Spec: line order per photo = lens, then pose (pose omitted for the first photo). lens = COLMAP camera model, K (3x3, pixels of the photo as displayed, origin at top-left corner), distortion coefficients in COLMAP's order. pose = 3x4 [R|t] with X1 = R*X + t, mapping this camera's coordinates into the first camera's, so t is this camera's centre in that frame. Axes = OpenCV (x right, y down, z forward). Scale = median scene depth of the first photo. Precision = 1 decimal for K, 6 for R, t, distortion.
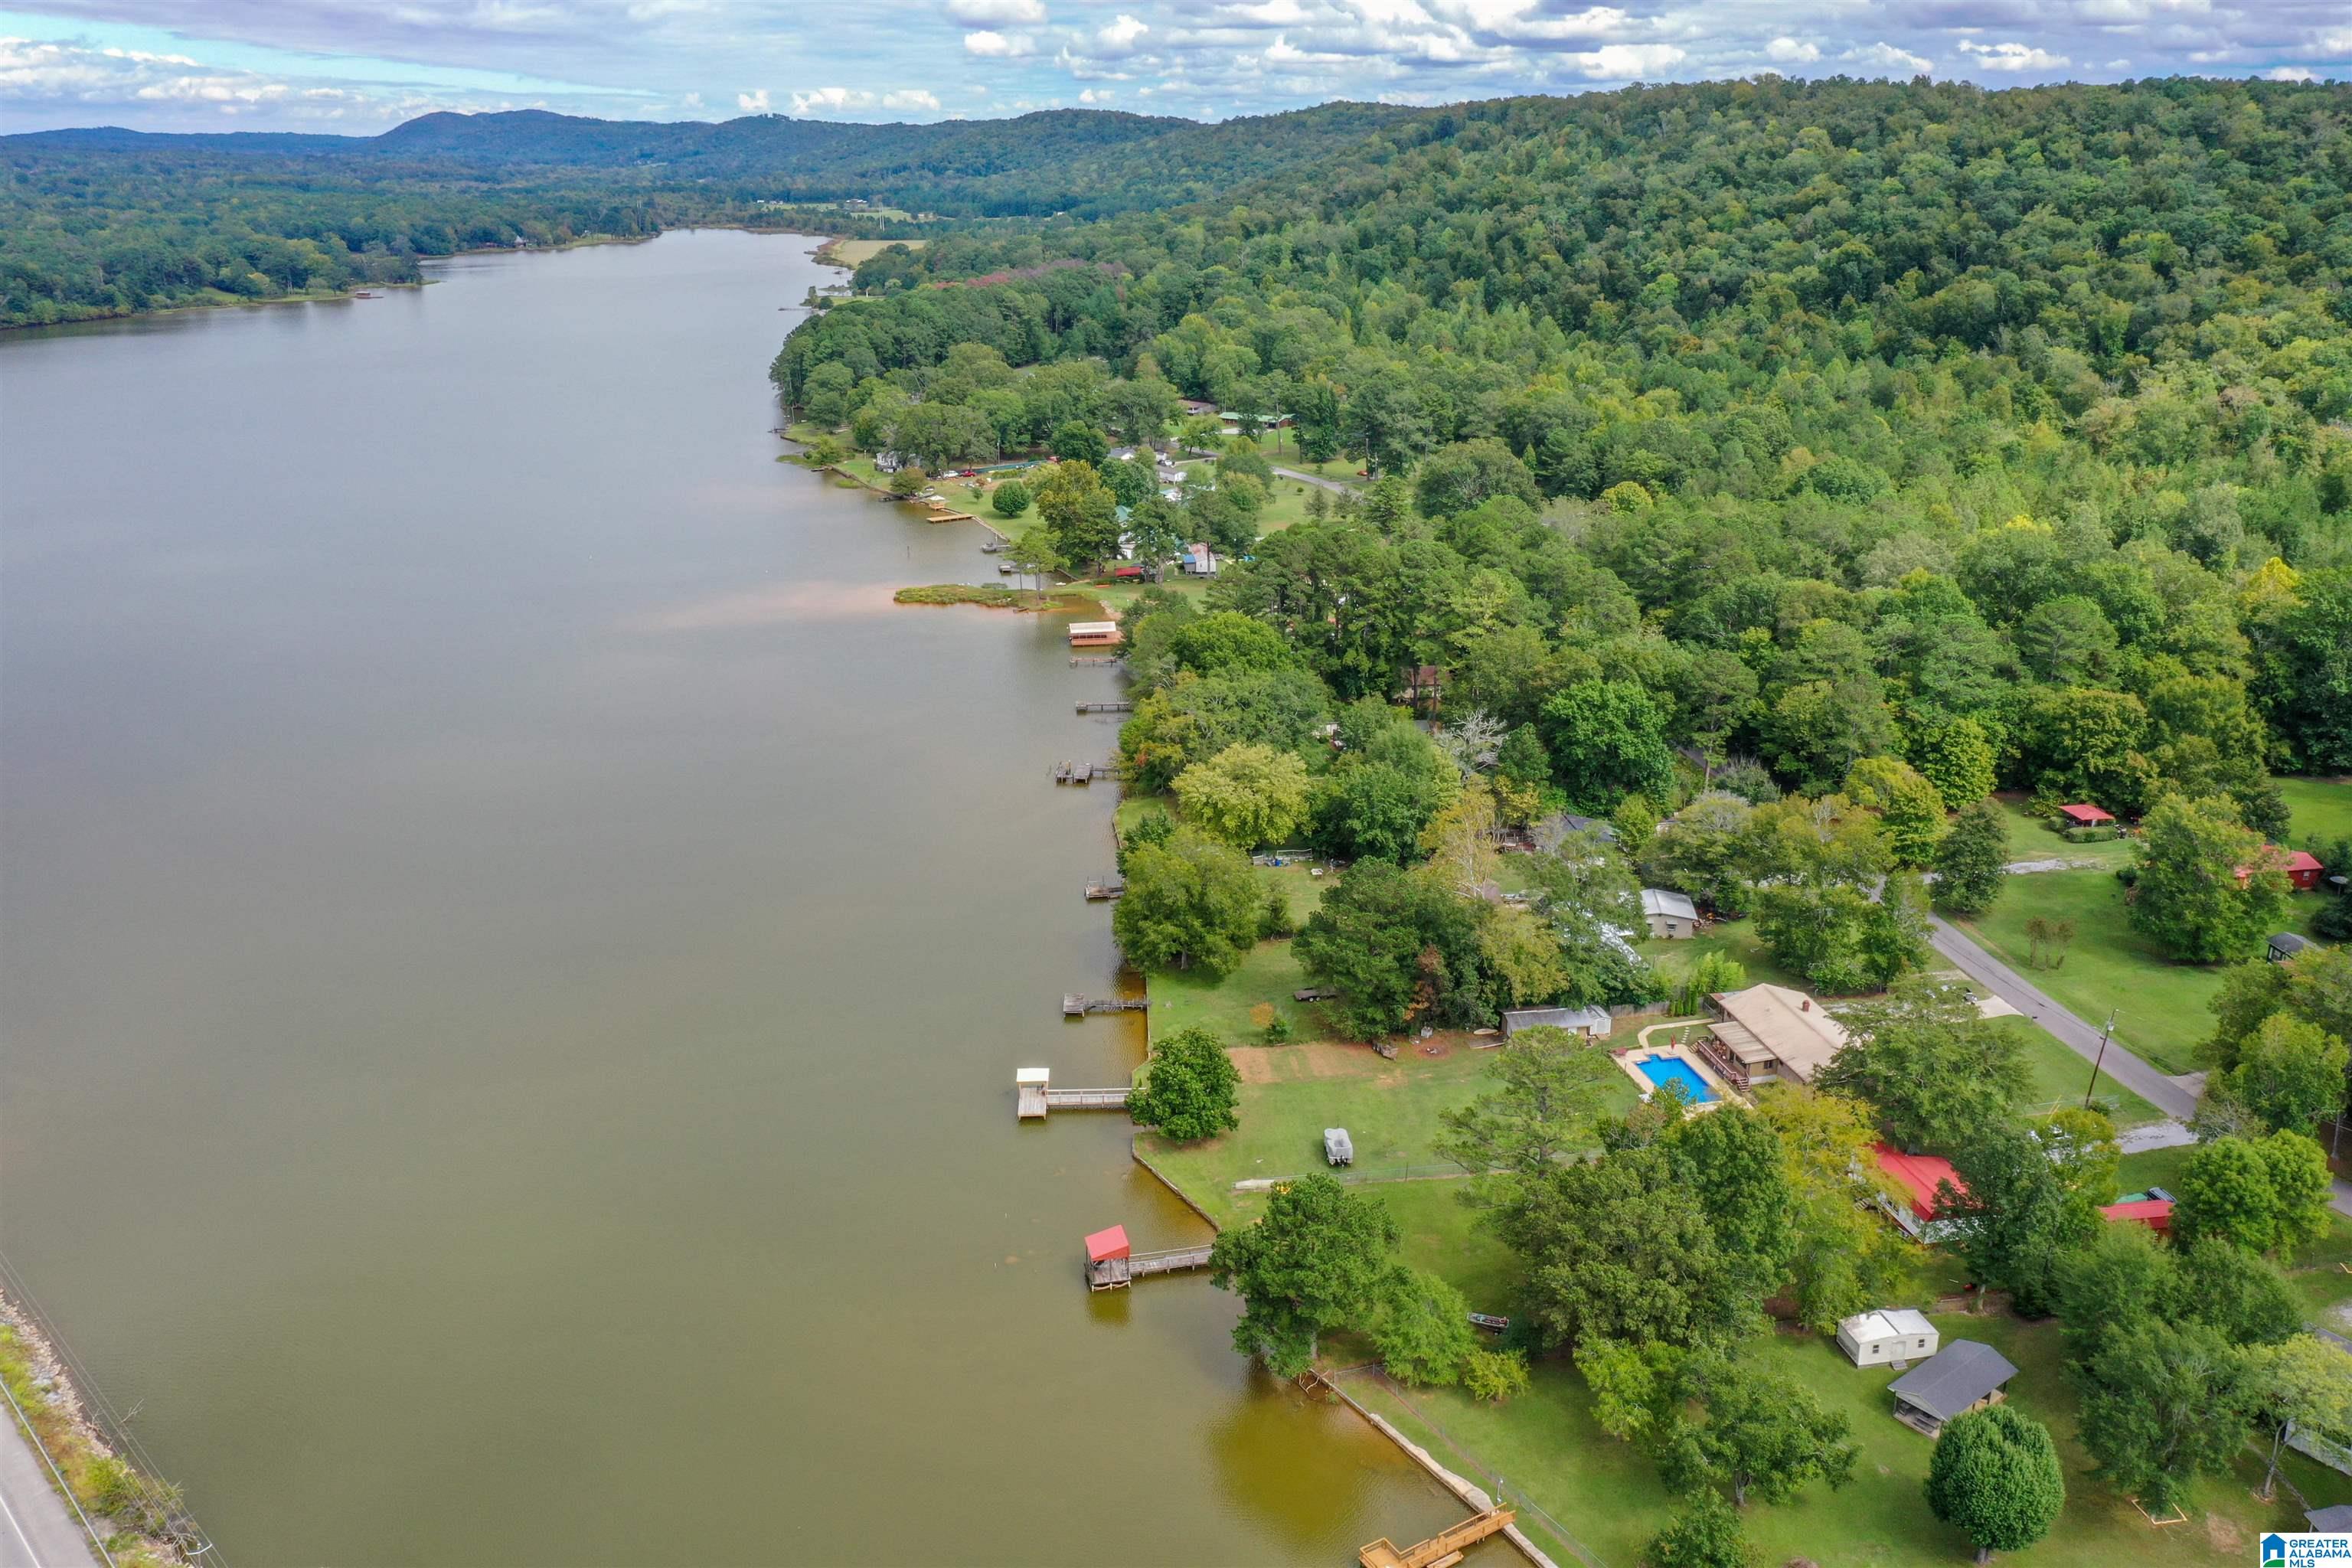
lens RADIAL K [[1918.3, 0, 1171.8], [0, 1918.3, 780.5], [0, 0, 1]] dist [0.016406, -0.008380]
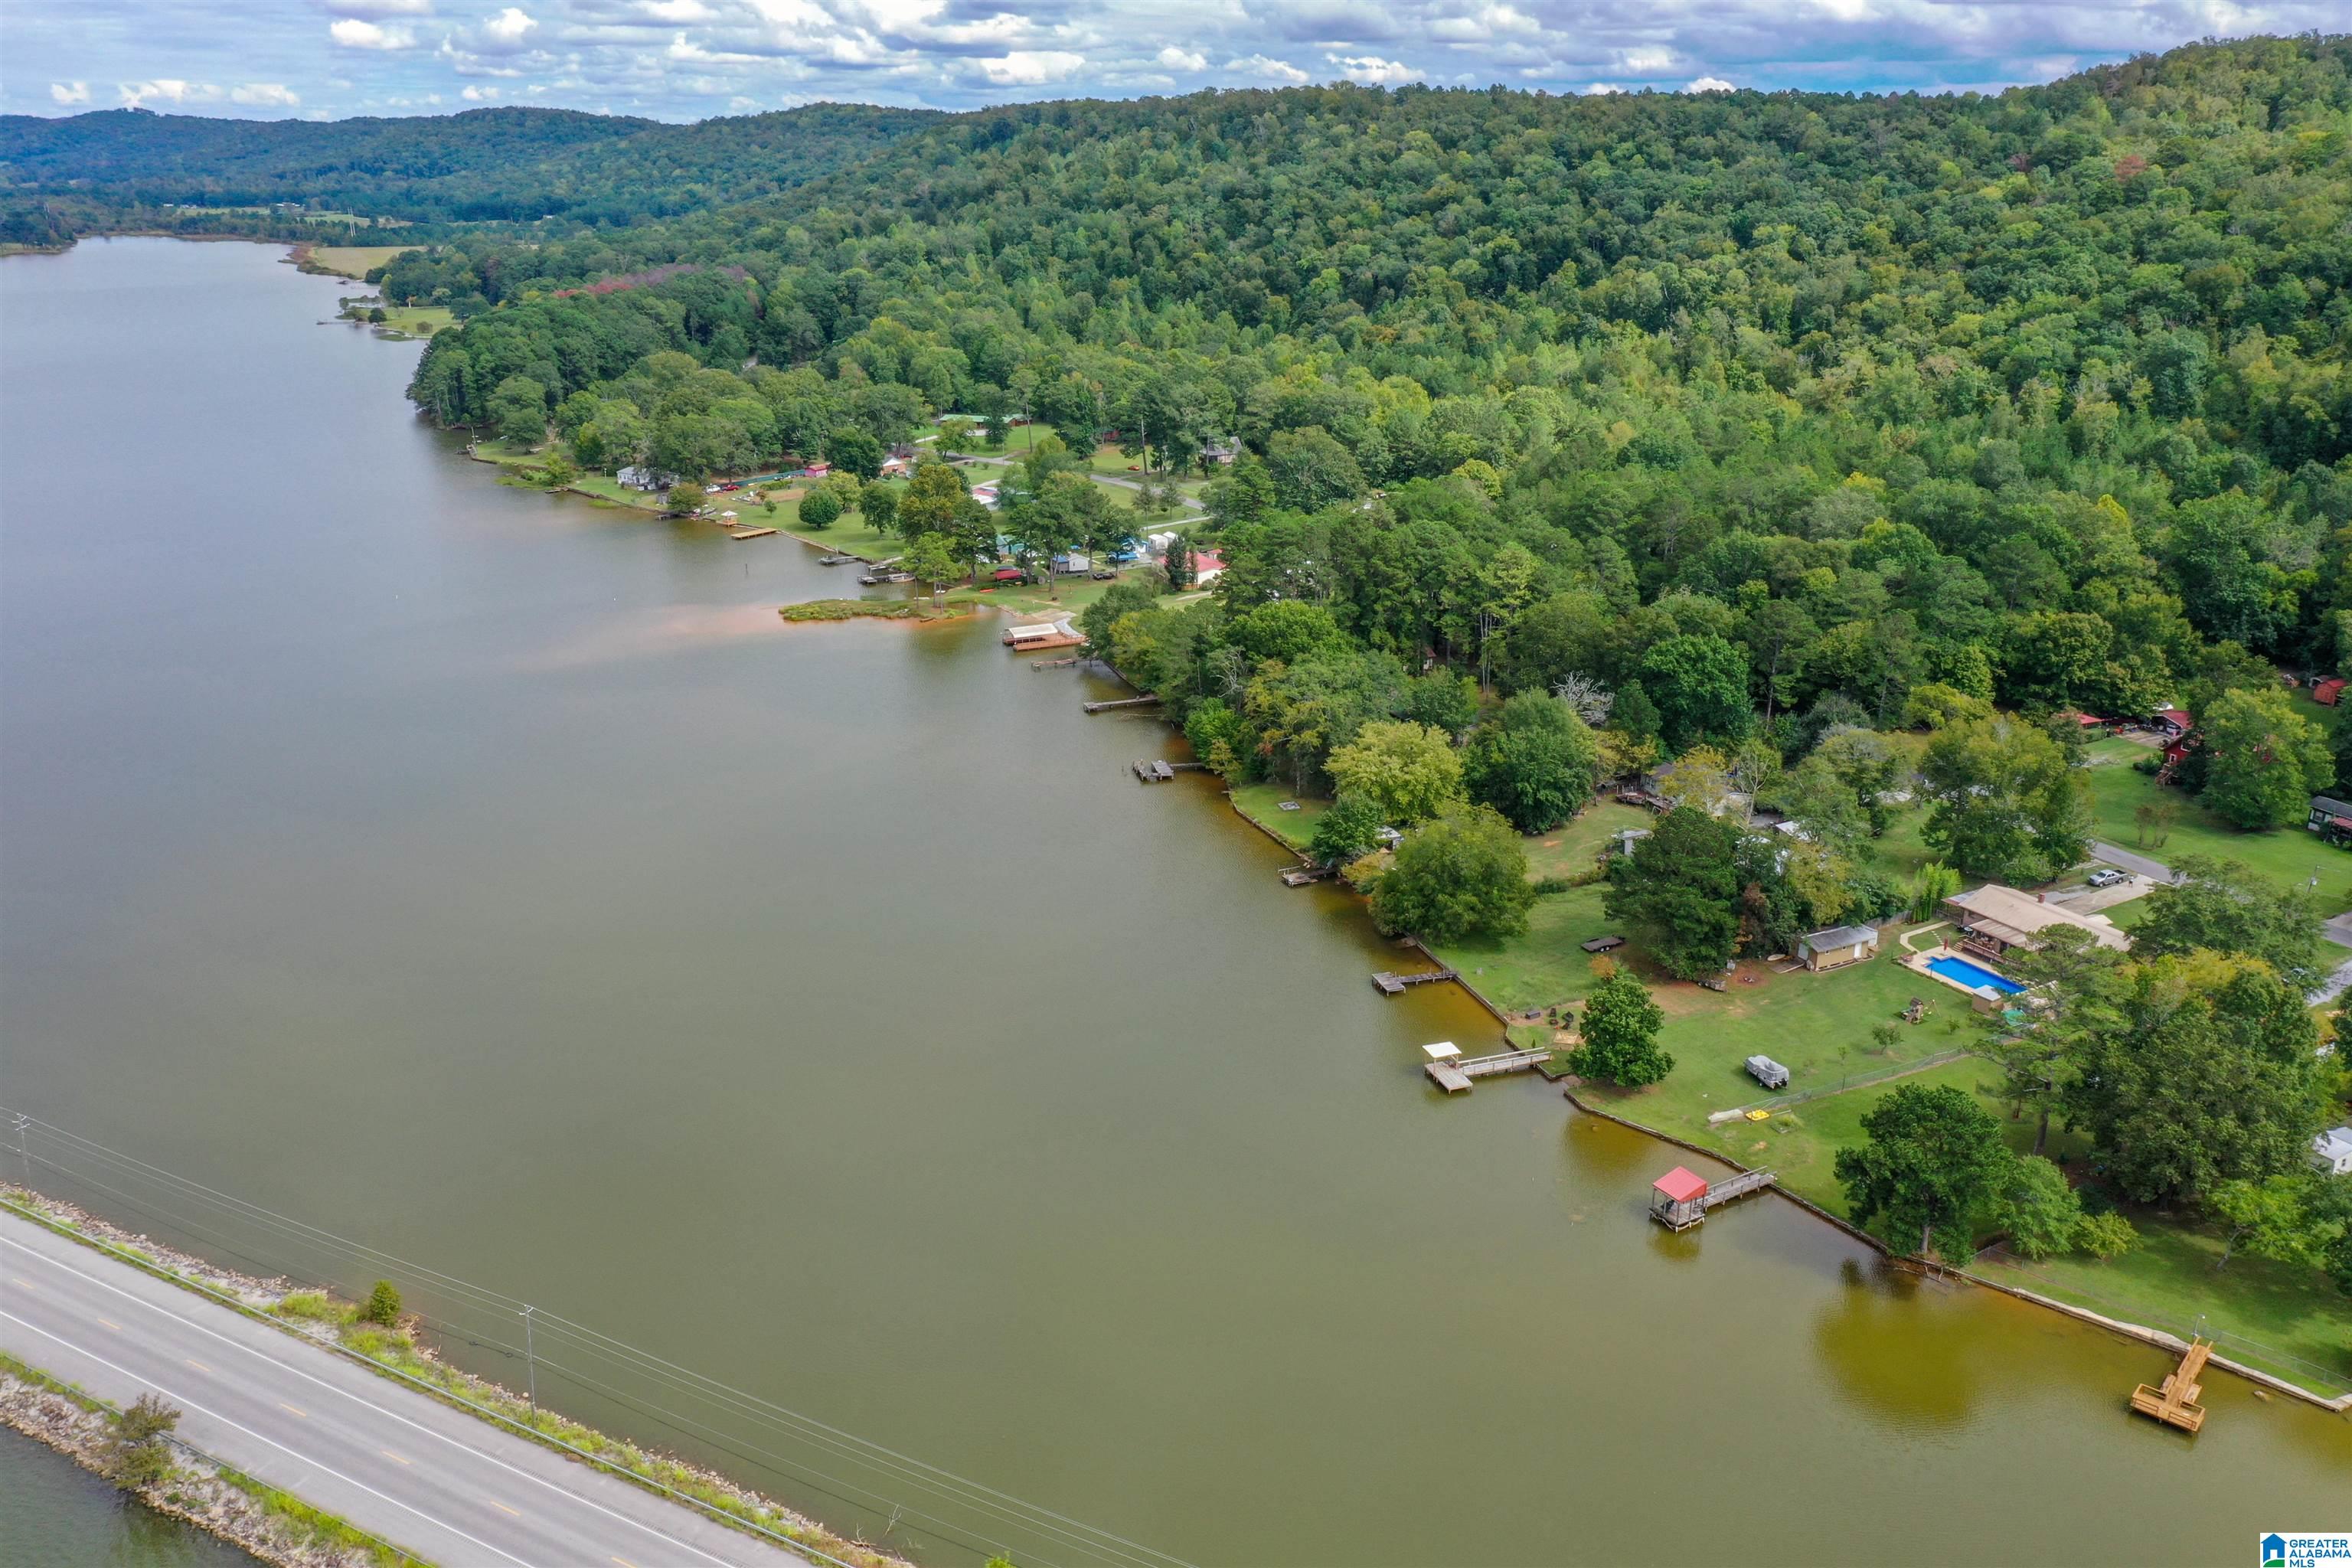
lens RADIAL K [[1918.3, 0, 1175.3], [0, 1918.3, 789.6], [0, 0, 1]] dist [0.016406, -0.008380]
pose [[0.949321, -0.096216, 0.299219, -0.174192], [0.095457, 0.995285, 0.017188, -0.005308], [-0.299462, 0.012245, 0.954030, 0.023449]]
